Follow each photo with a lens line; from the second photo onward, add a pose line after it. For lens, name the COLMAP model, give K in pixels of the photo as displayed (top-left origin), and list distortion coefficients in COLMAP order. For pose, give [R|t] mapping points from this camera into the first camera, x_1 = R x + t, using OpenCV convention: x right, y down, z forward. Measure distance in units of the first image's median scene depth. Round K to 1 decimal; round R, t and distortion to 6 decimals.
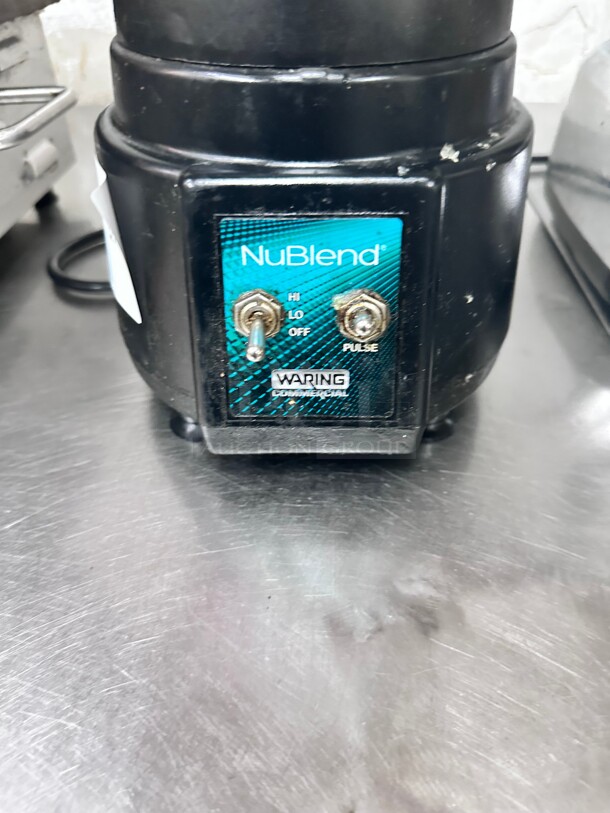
lens RADIAL K [[597.9, 0, 299.8], [0, 597.9, 407.2], [0, 0, 1]] dist [-0.005295, -0.012237]
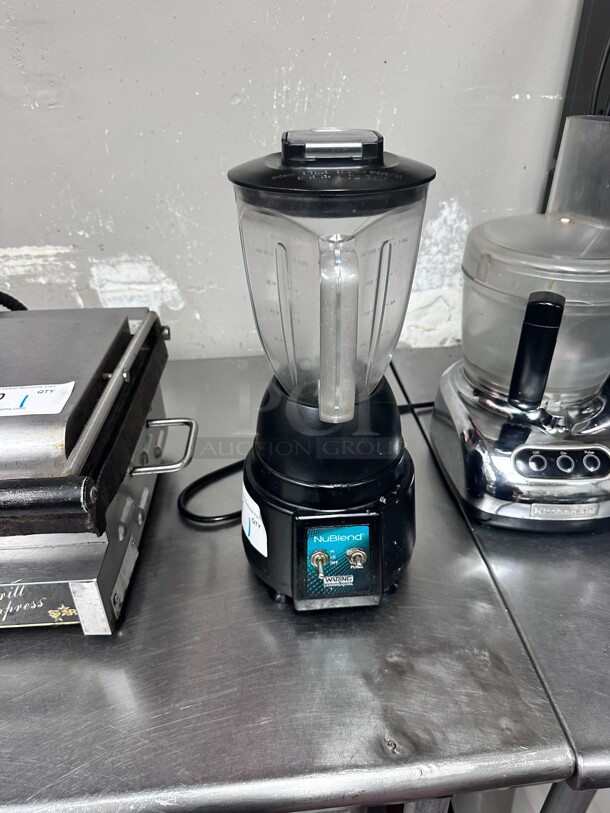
lens RADIAL K [[590.2, 0, 309.7], [0, 590.2, 413.2], [0, 0, 1]] dist [-0.023376, -0.006425]
pose [[0.991033, -0.057950, 0.120398, -0.398519], [0.076613, 0.984673, -0.156685, -0.390607], [-0.109472, 0.164504, 0.980283, -1.741272]]
